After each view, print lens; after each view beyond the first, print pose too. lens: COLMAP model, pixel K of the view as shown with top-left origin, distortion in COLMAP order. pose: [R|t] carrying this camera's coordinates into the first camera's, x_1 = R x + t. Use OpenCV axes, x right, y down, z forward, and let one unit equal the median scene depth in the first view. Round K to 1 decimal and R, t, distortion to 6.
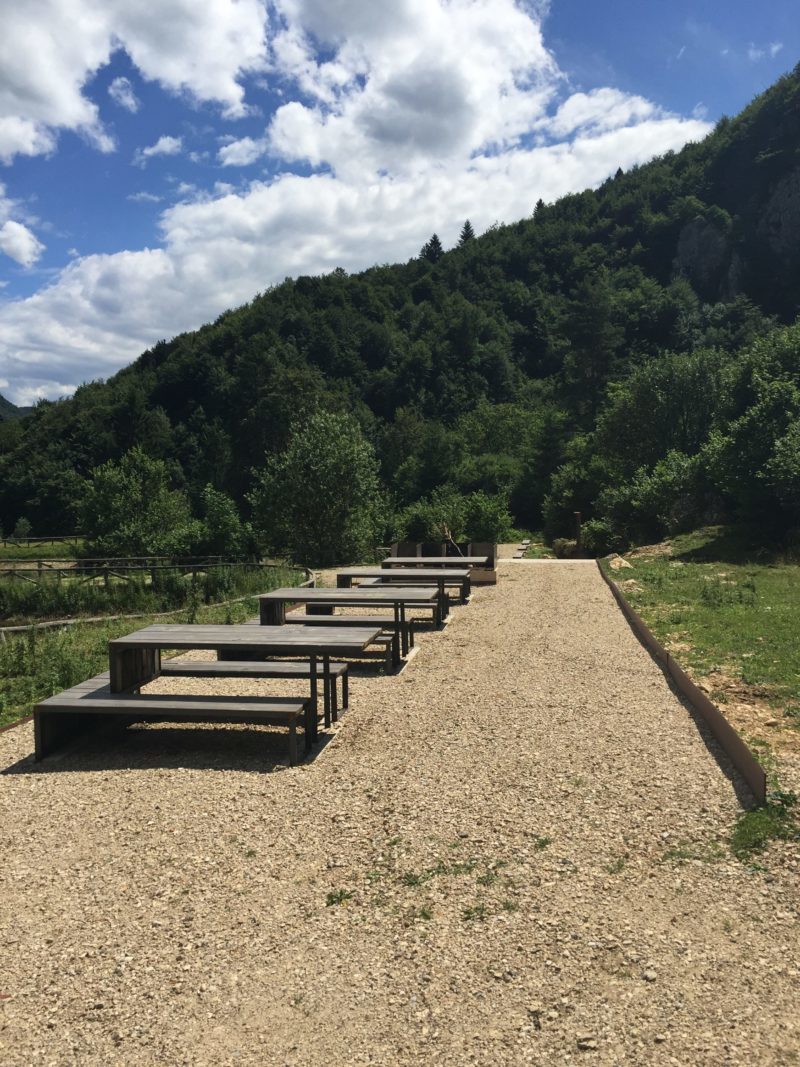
lens RADIAL K [[897.4, 0, 400.0], [0, 897.4, 533.5], [0, 0, 1]] dist [0.060958, -0.102313]
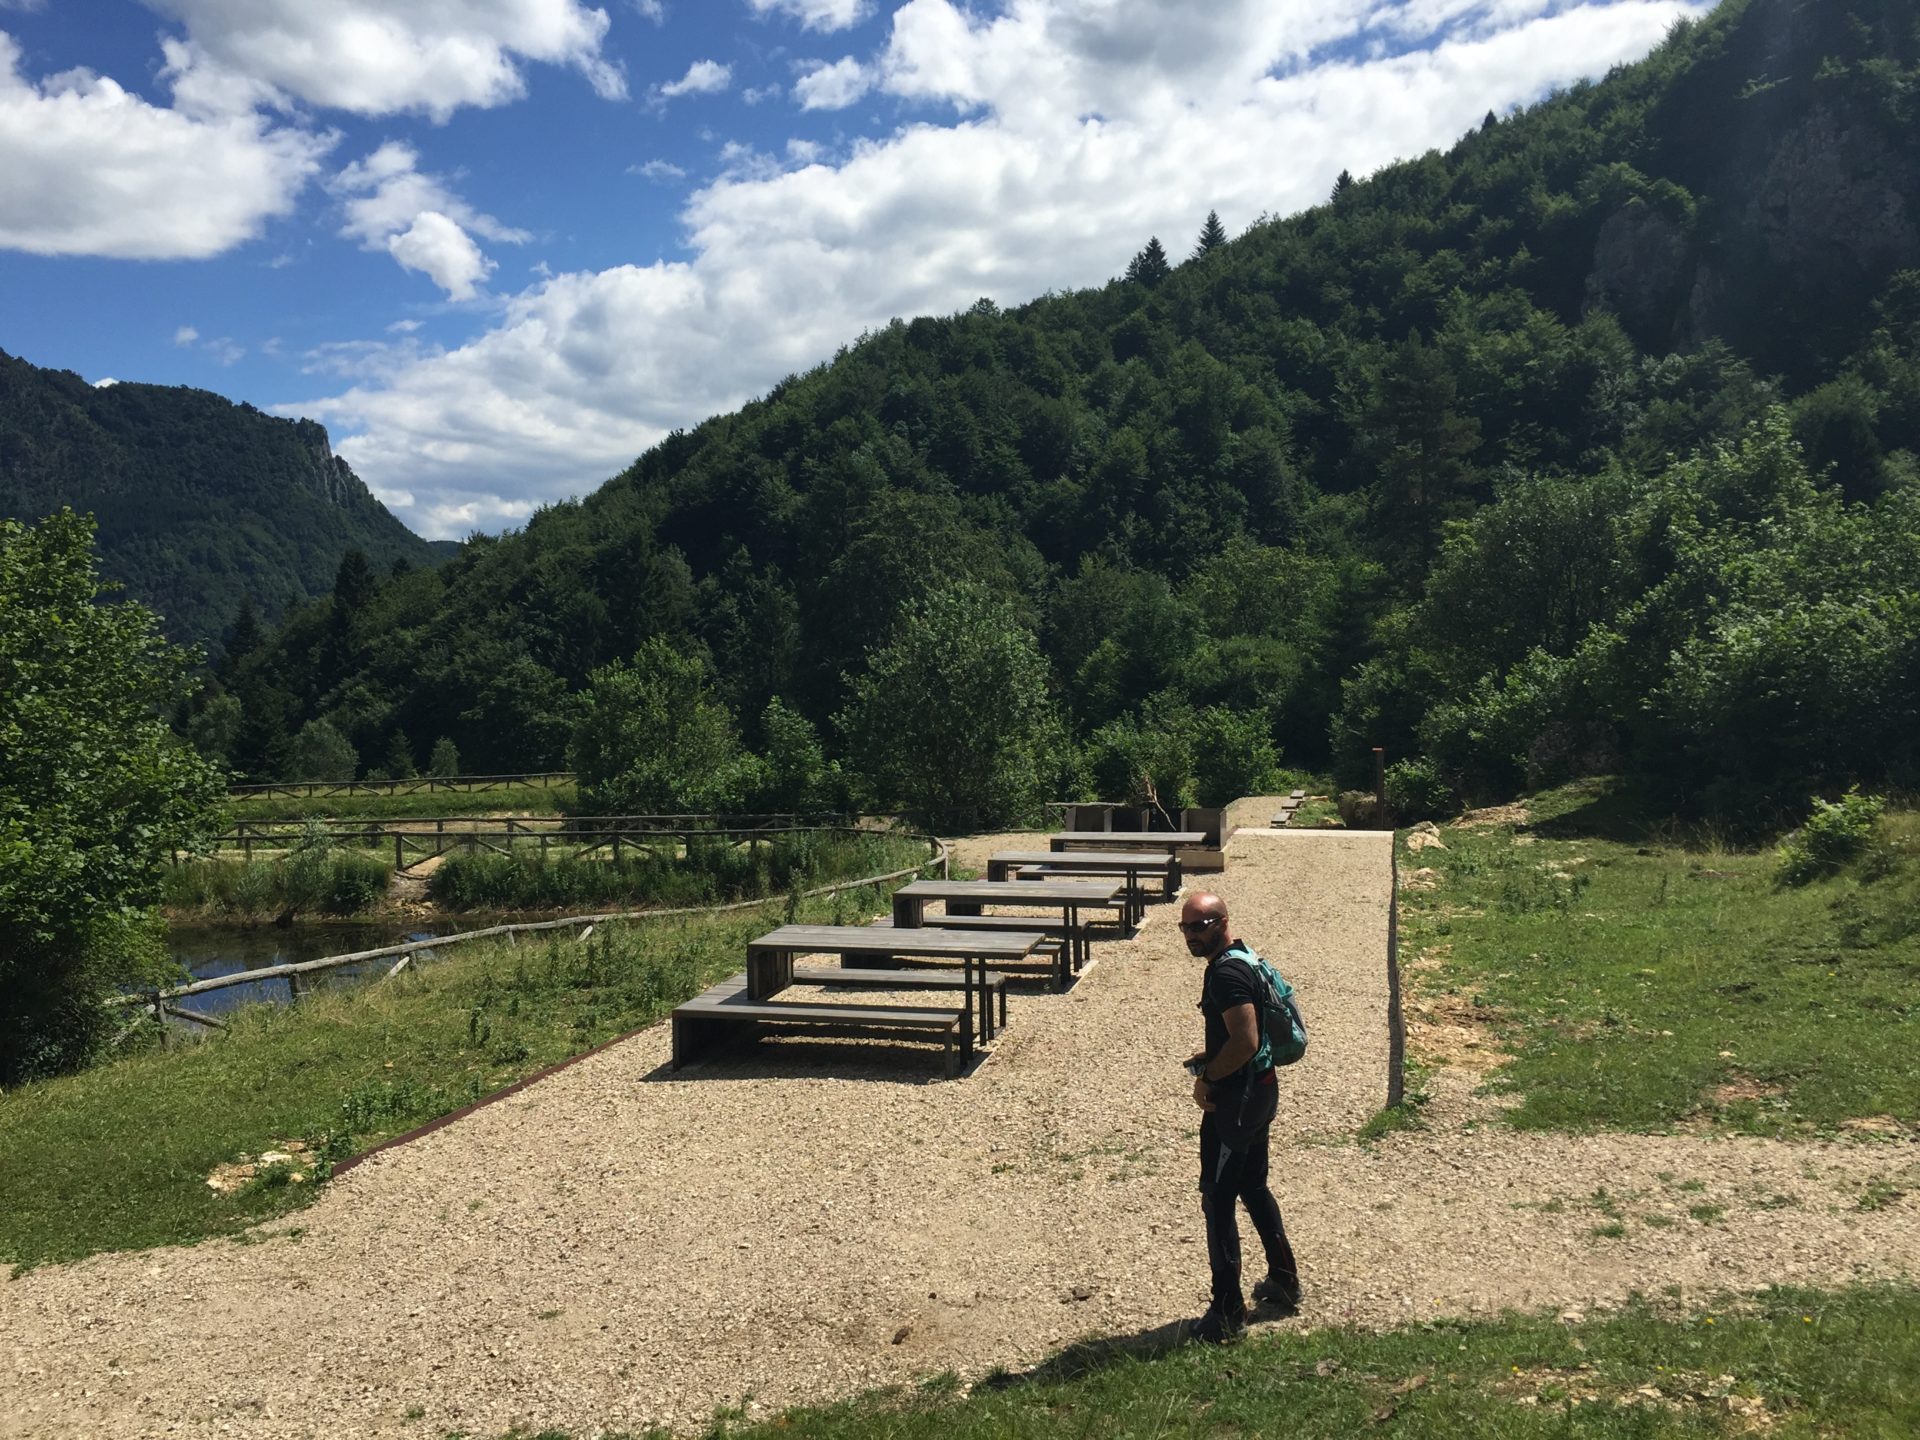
lens RADIAL K [[1620.1, 0, 950.7], [0, 1620.1, 715.1], [0, 0, 1]] dist [0.058492, -0.082739]
pose [[0.996290, 0.004114, -0.085966, 0.002013], [-0.006701, 0.999533, -0.029826, -0.005223], [0.085803, 0.030291, 0.995852, -0.051576]]
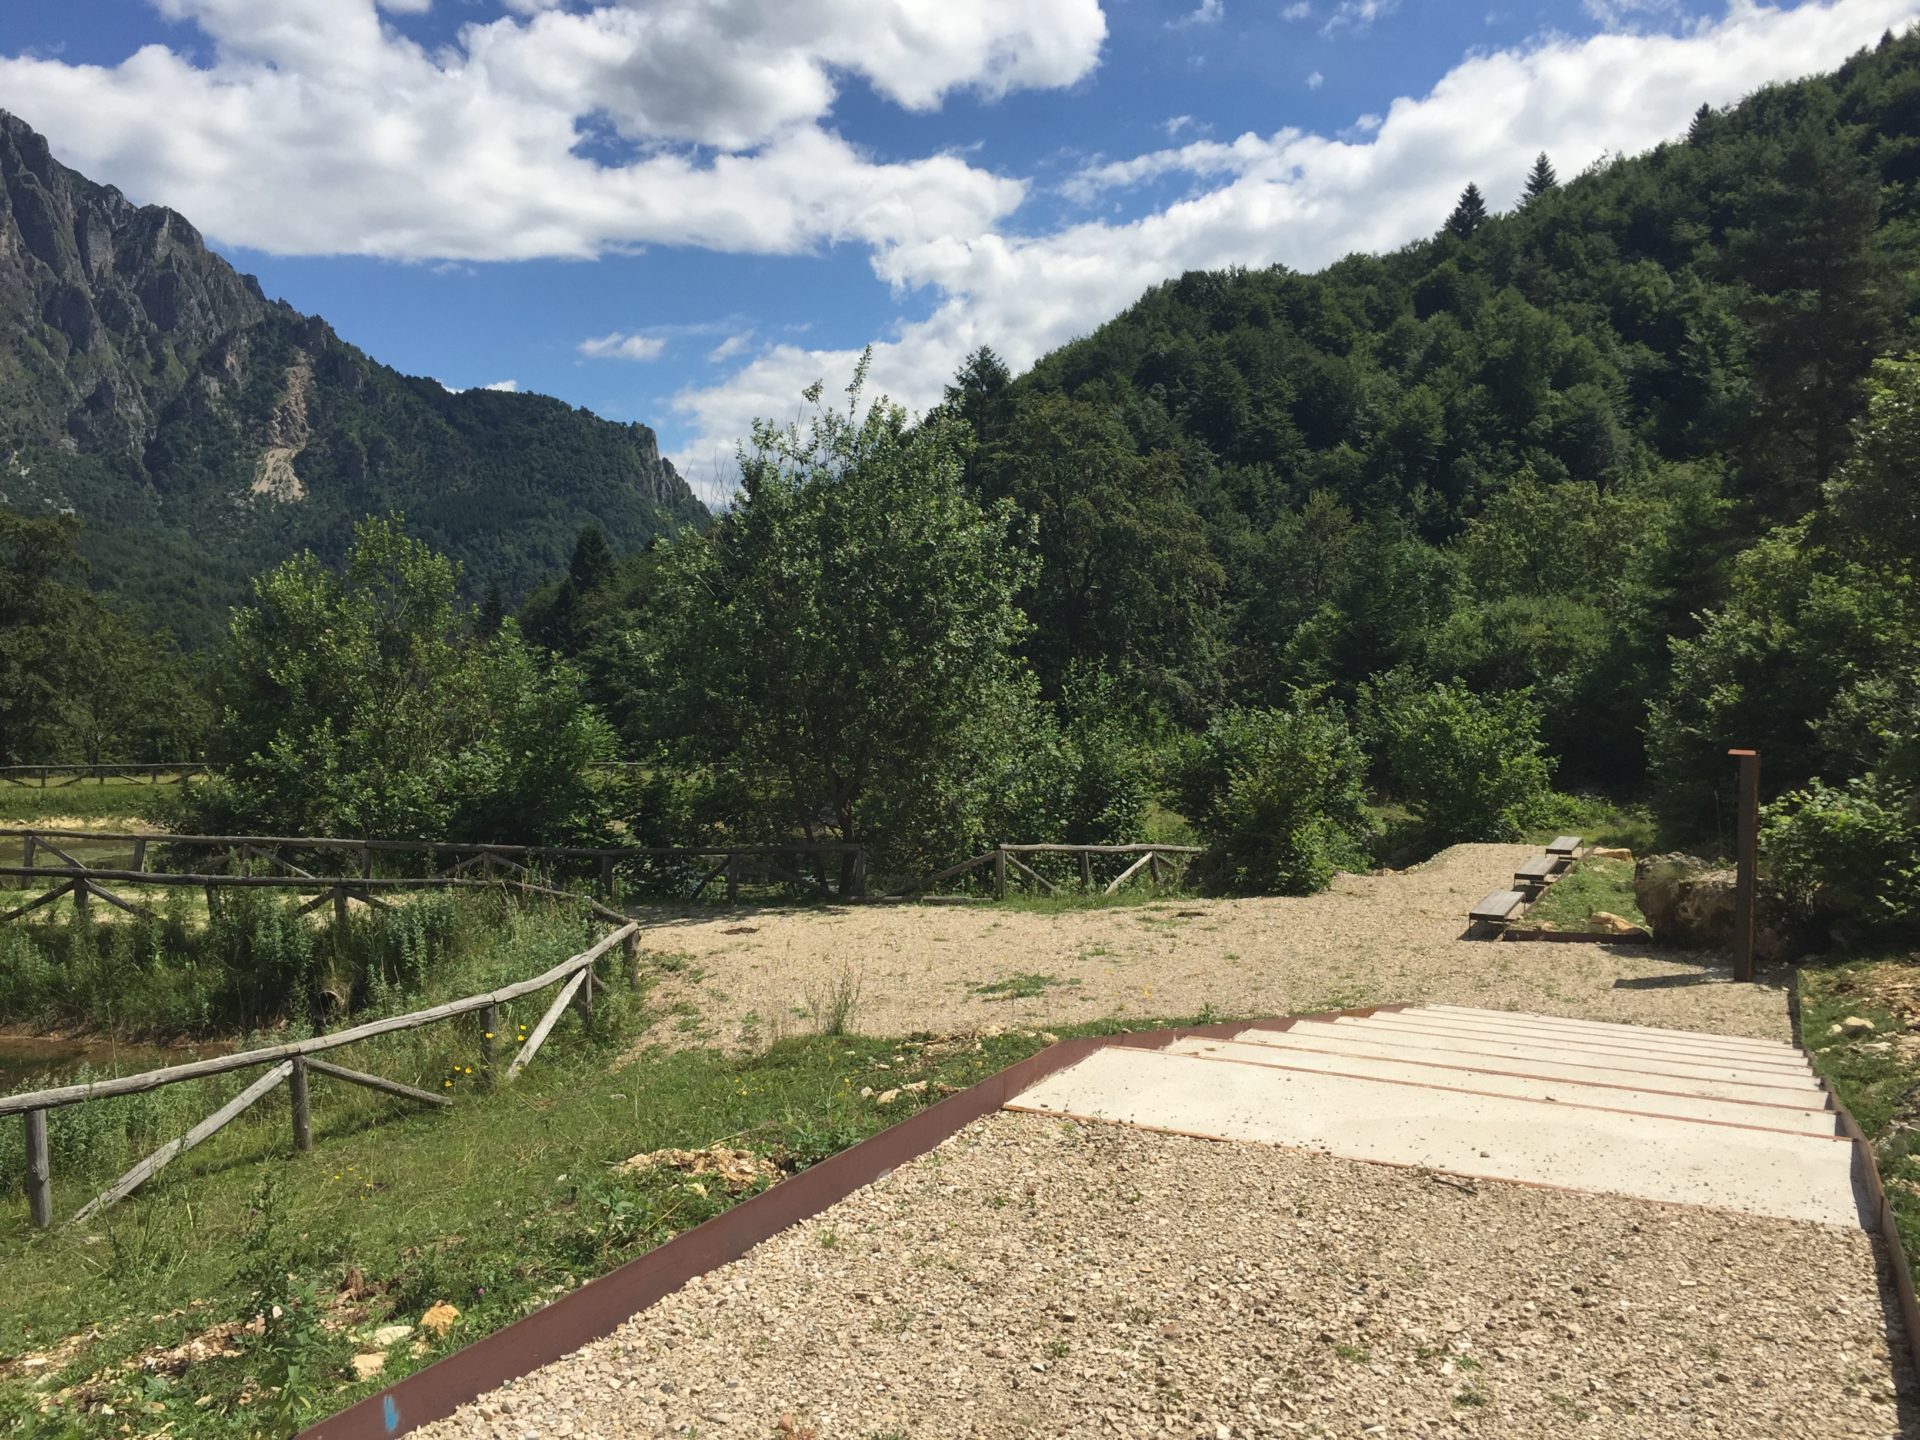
lens RADIAL K [[1614.7, 0, 959.7], [0, 1614.7, 713.6], [0, 0, 1]] dist [0.060958, -0.102313]
pose [[0.963281, 0.035368, -0.266155, 0.050234], [-0.045026, 0.998527, -0.030271, -0.004886], [0.264693, 0.041144, 0.963455, 0.239199]]
